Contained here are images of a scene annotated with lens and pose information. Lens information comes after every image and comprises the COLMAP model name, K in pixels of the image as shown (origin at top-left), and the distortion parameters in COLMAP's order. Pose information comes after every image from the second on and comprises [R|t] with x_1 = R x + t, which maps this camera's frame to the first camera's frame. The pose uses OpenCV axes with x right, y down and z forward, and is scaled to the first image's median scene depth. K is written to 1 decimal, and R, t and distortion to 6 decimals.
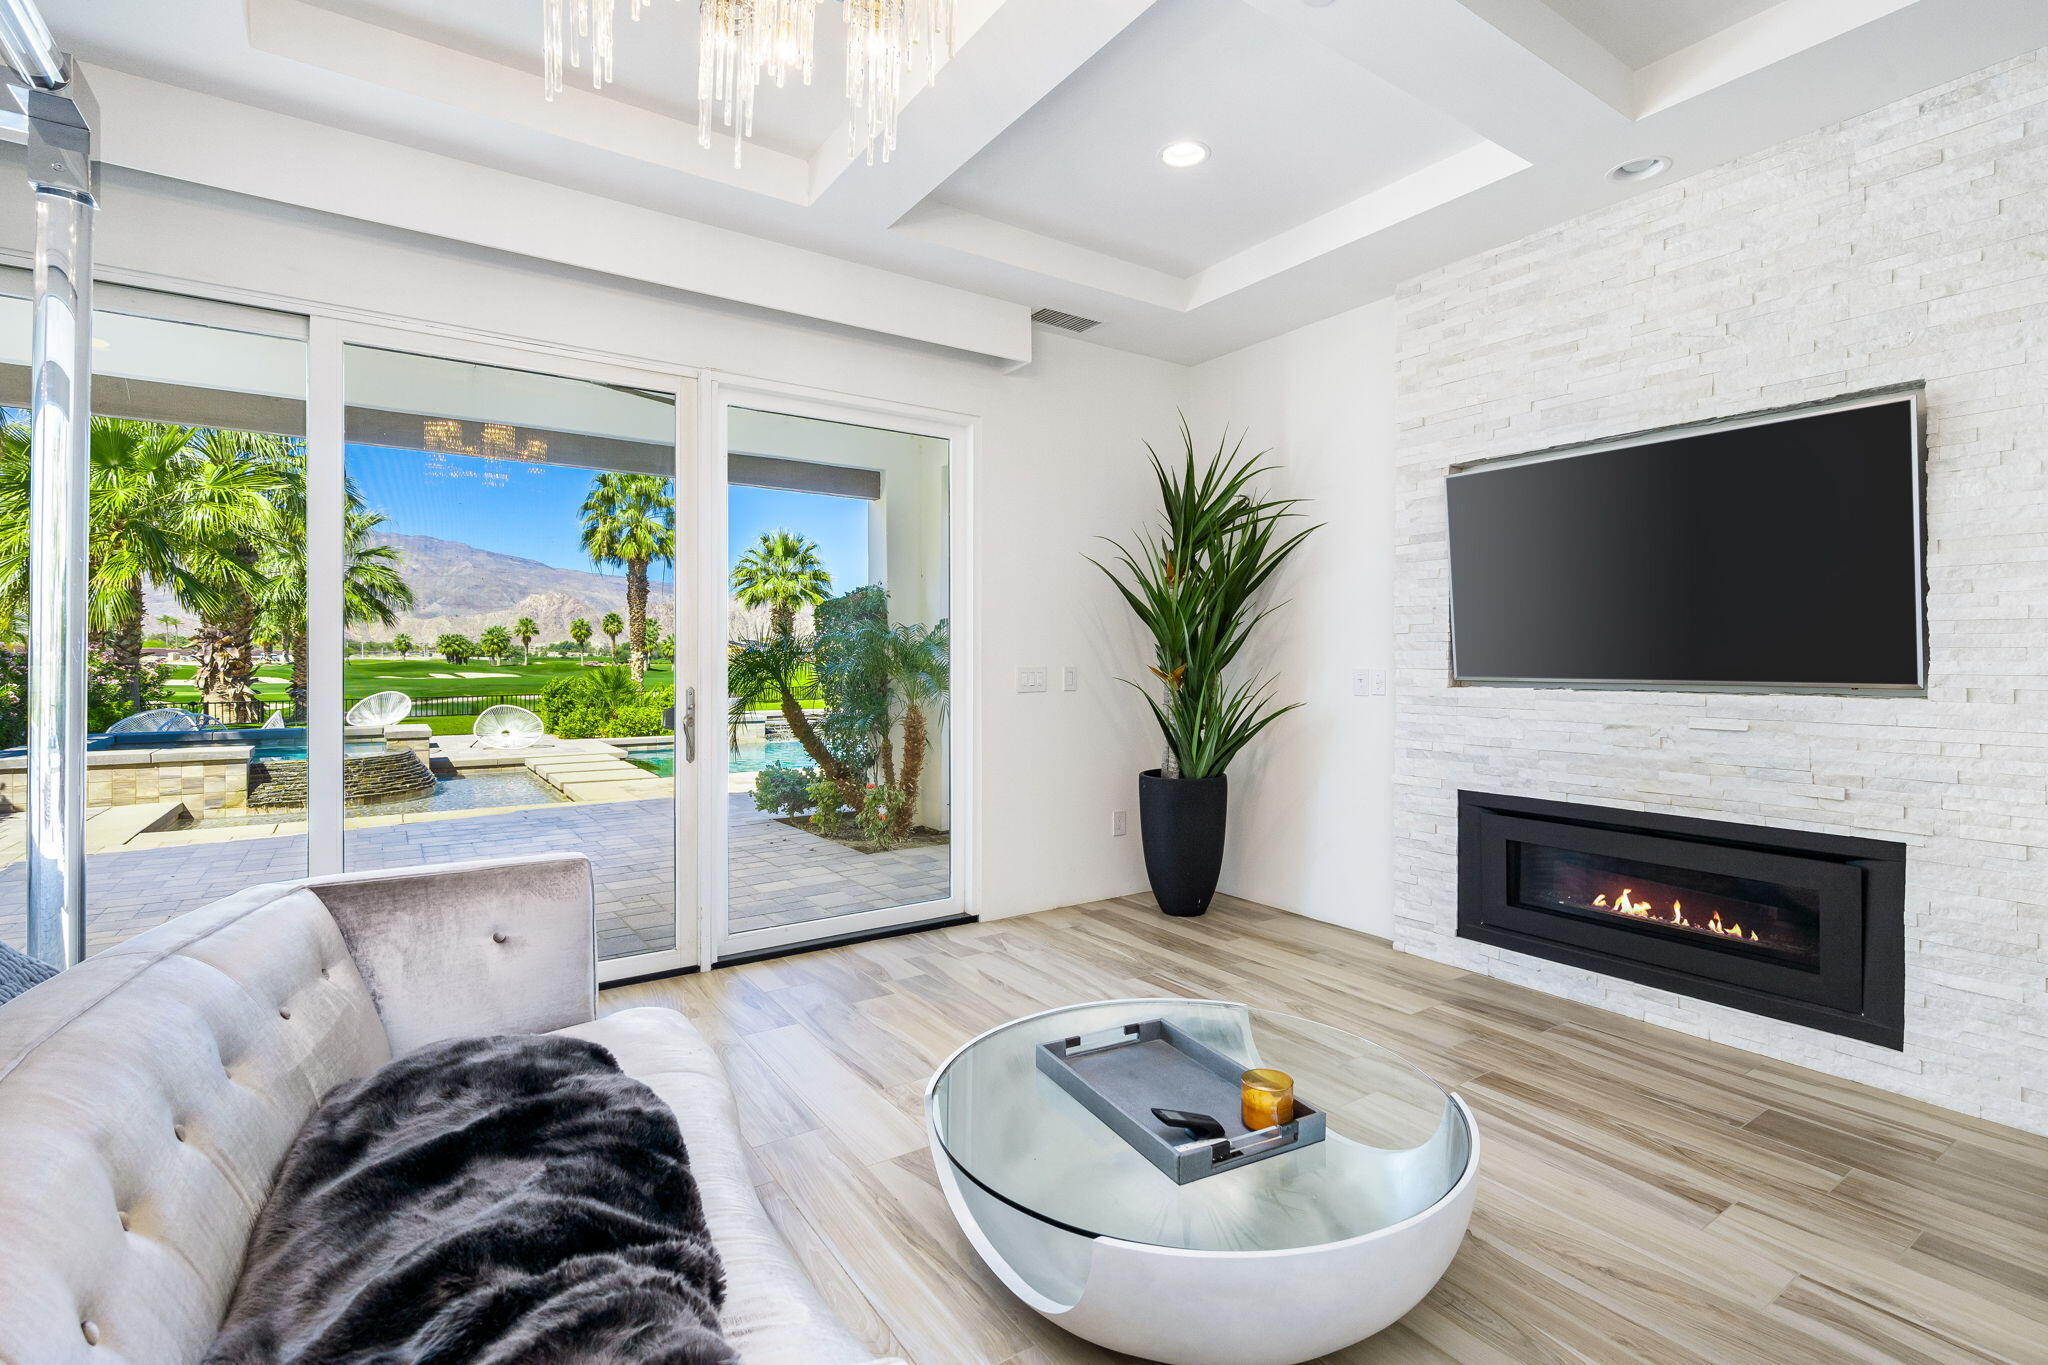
lens RADIAL K [[967.2, 0, 1054.6], [0, 967.2, 669.2], [0, 0, 1]] dist [0.000617, 0.000401]
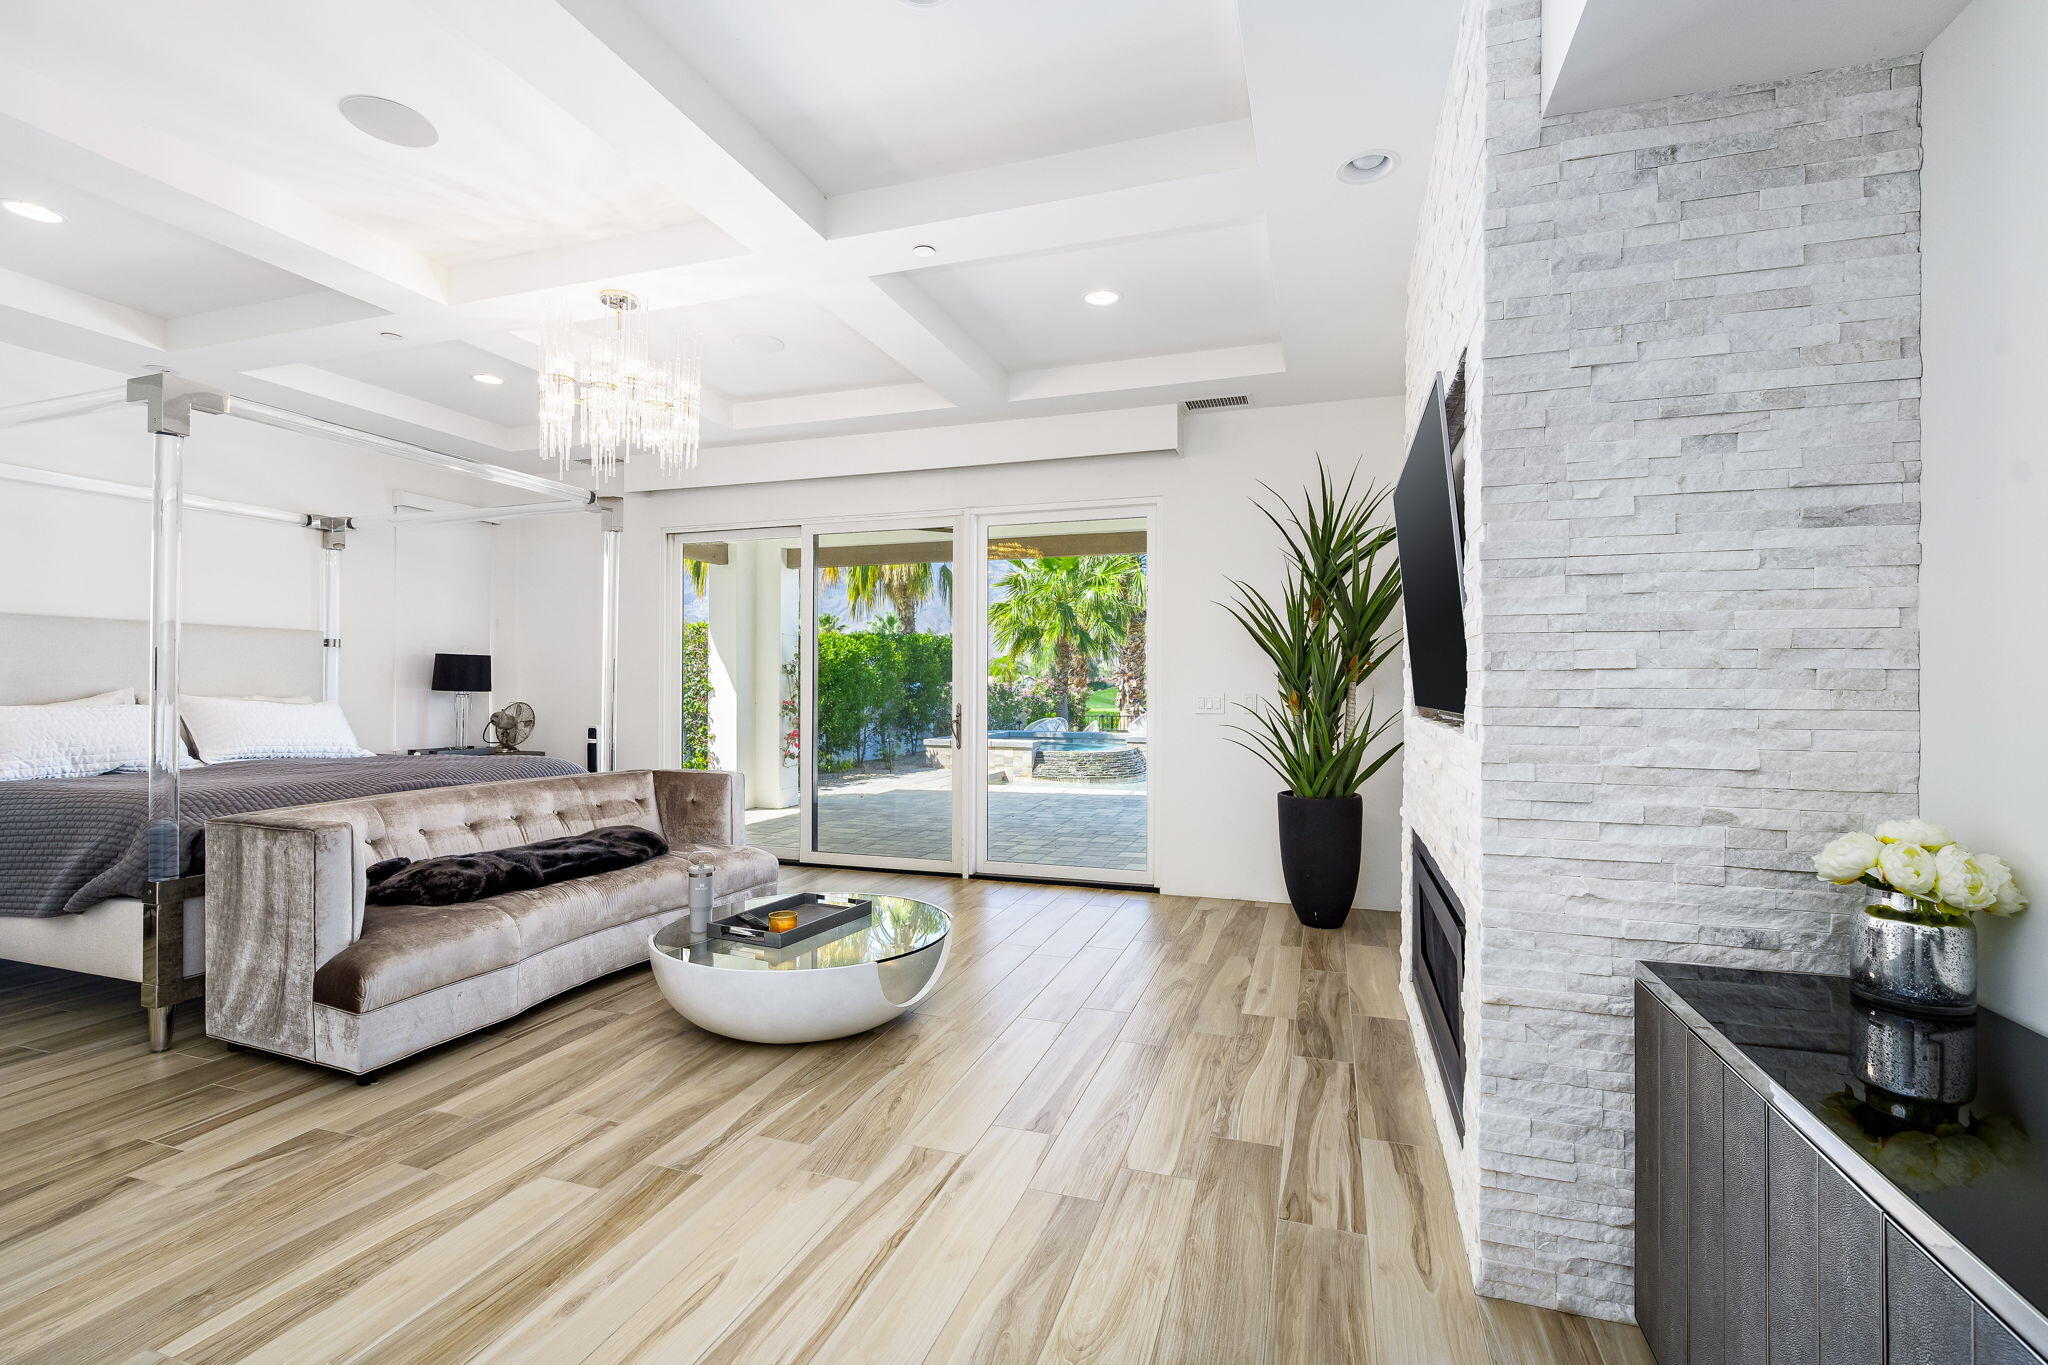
lens RADIAL K [[901.3, 0, 1003.4], [0, 901.3, 683.1], [0, 0, 1]] dist [0.004802, 0.000108]
pose [[0.580088, -0.004750, -0.814540, 0.076658], [-0.006941, 0.999918, -0.010774, -0.000170], [0.814524, 0.011904, 0.580008, 0.013762]]
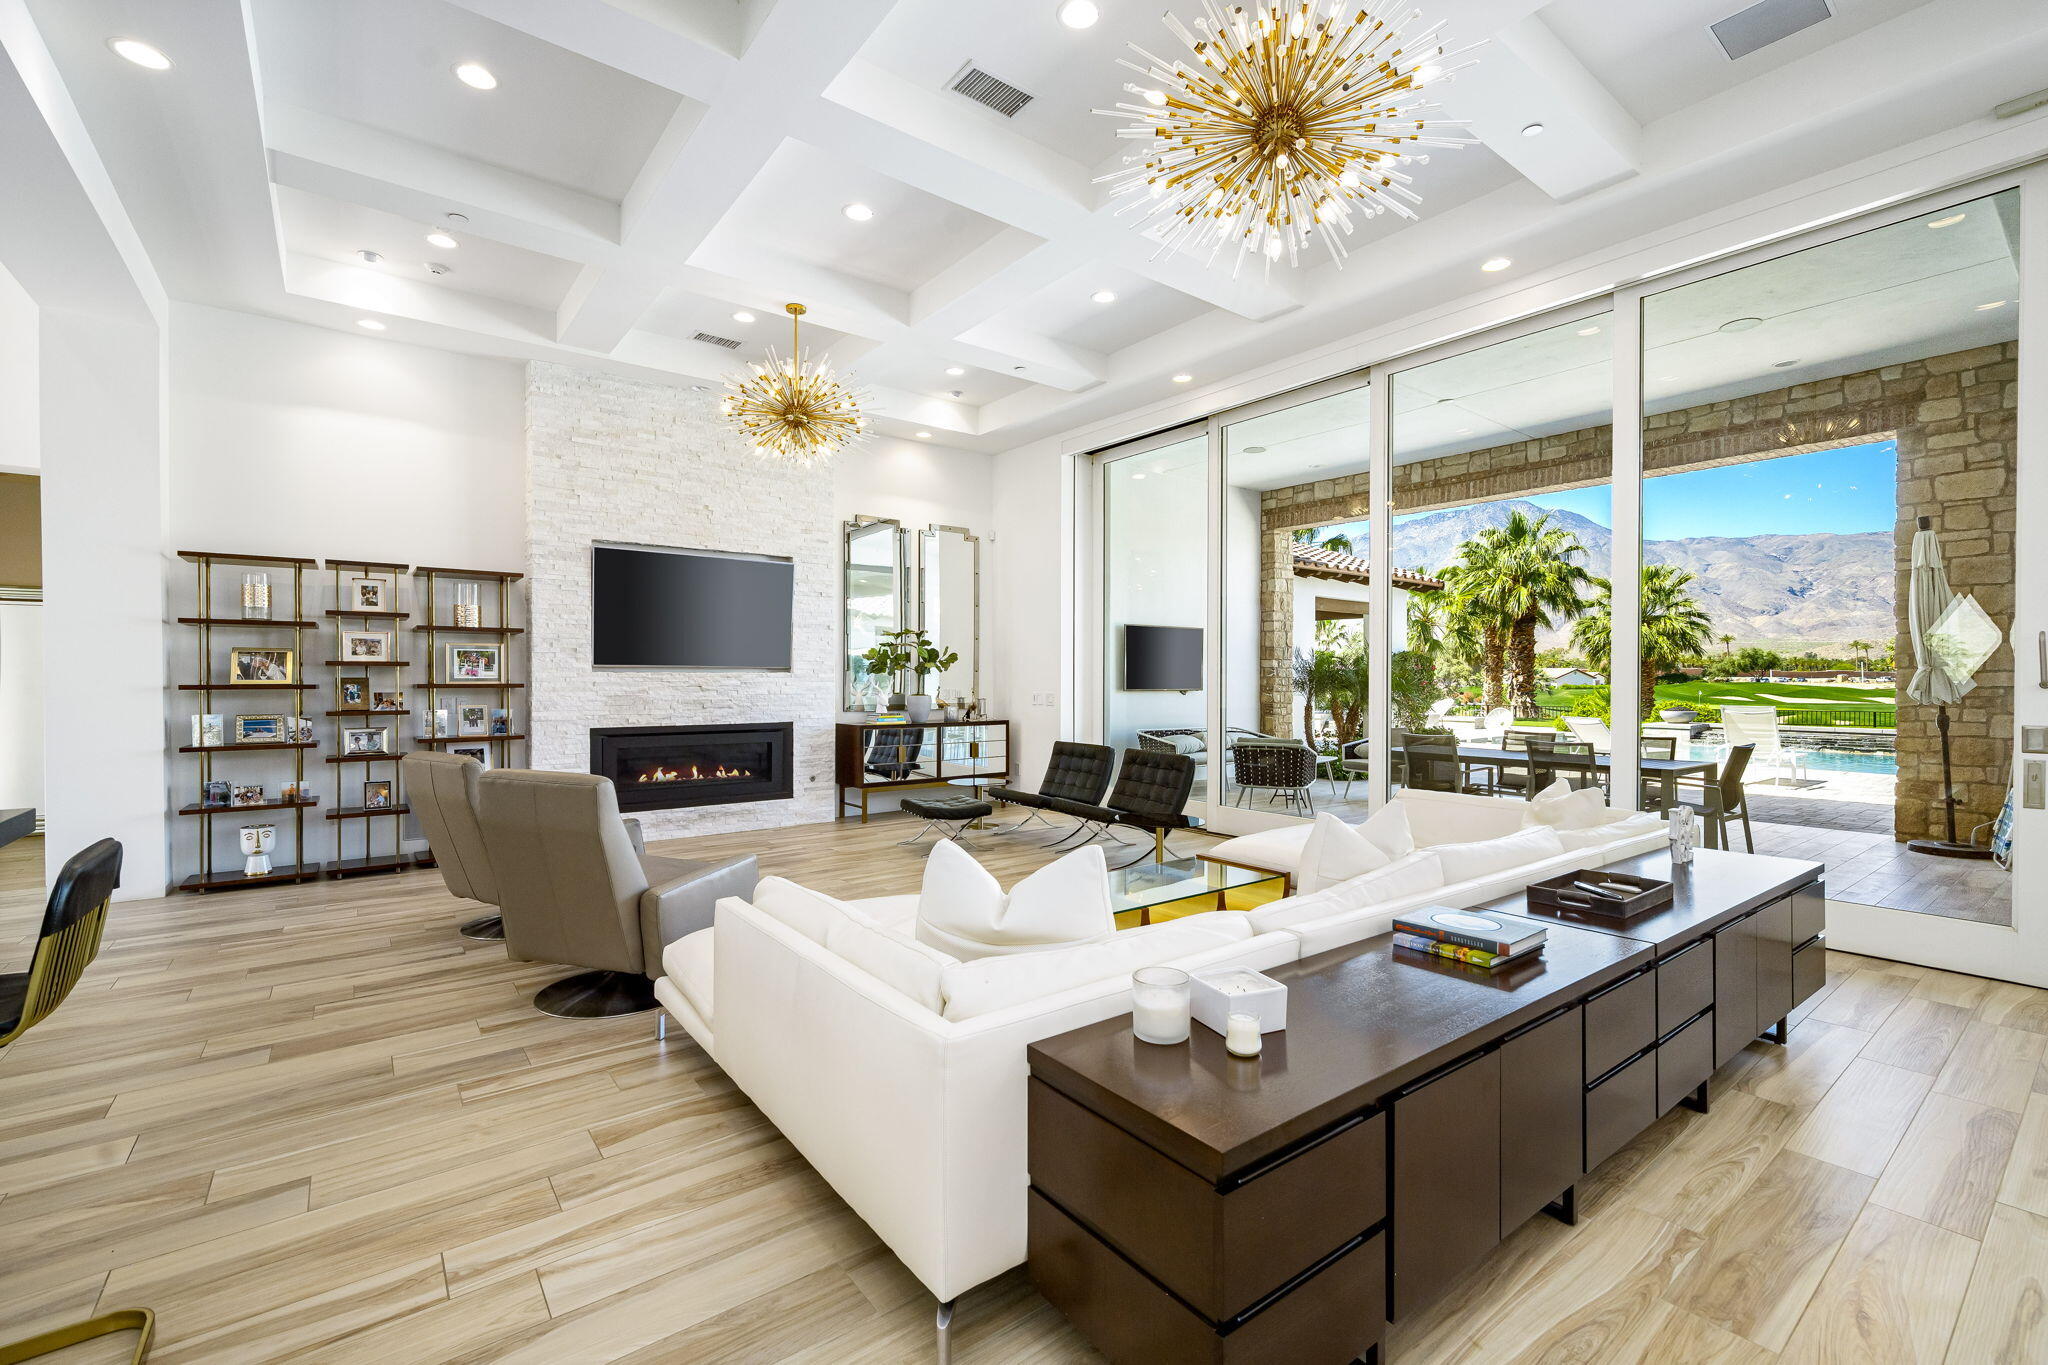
lens RADIAL K [[881.0, 0, 1025.2], [0, 881.0, 684.3], [0, 0, 1]] dist [0.002795, 0.000725]
pose [[0.050800, 0.003239, -0.998704, 0.328232], [-0.009187, 0.999954, 0.002775, -0.001063], [0.998667, 0.009034, 0.050827, 0.005483]]
